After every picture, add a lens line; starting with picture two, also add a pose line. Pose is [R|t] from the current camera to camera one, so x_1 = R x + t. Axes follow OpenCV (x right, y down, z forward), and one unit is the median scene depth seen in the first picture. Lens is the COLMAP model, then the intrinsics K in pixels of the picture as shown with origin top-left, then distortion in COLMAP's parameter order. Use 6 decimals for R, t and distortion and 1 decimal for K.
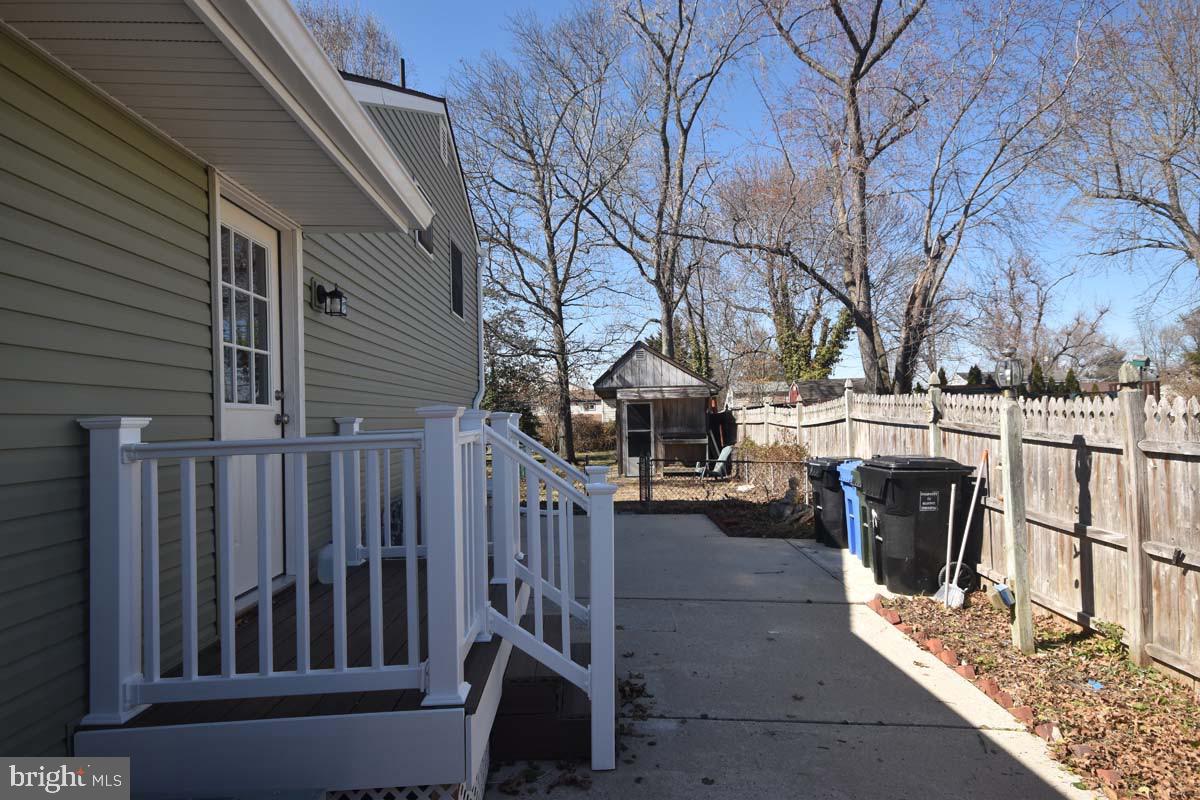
lens RADIAL K [[659.8, 0, 607.0], [0, 659.8, 402.7], [0, 0, 1]] dist [0.015631, 0.000919]
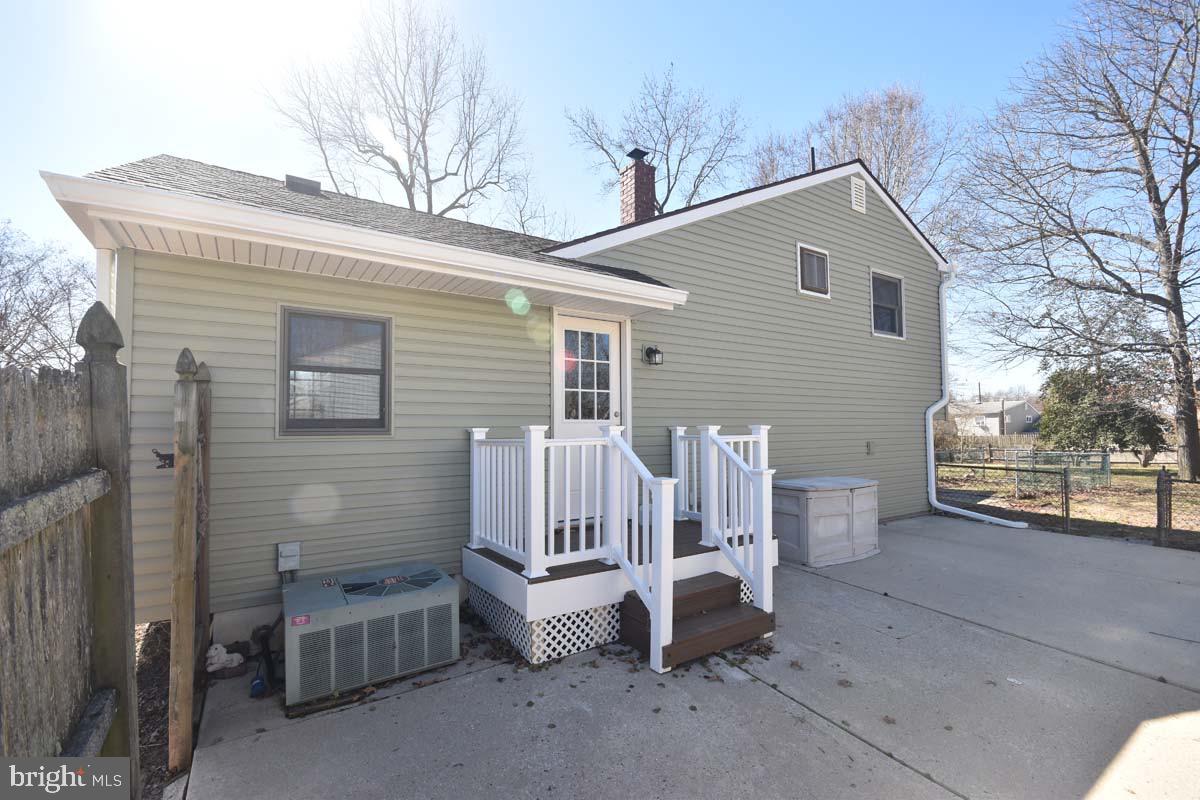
lens RADIAL K [[529.3, 0, 595.8], [0, 529.3, 405.8], [0, 0, 1]] dist [-0.002700, -0.002814]
pose [[0.513506, -0.015470, -0.857946, 0.151957], [0.014585, 0.999850, -0.009299, -0.004571], [0.857962, -0.007738, 0.513655, 0.045940]]
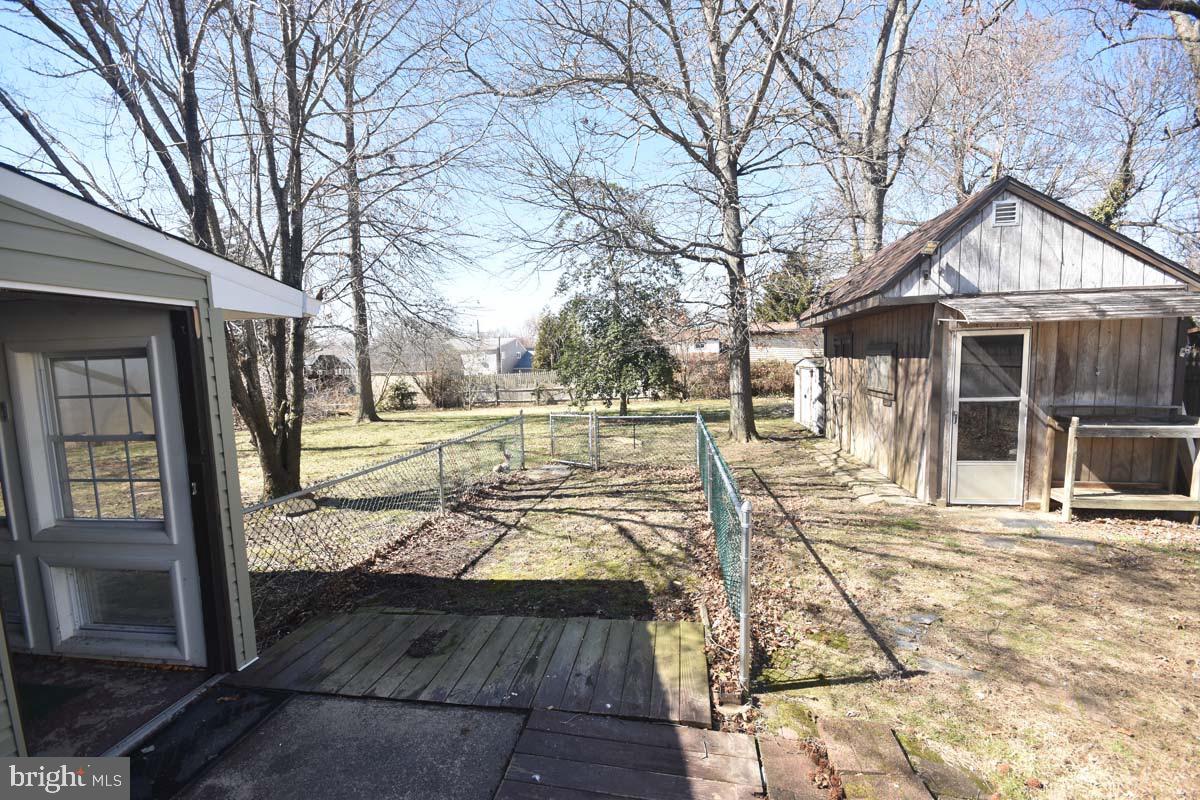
lens RADIAL K [[529.3, 0, 599.0], [0, 529.3, 402.3], [0, 0, 1]] dist [-0.002700, -0.002814]
pose [[0.985552, 0.014184, -0.168780, -0.140417], [0.004892, 0.993688, 0.112076, 0.005253], [0.169304, -0.111282, 0.979261, 0.626959]]
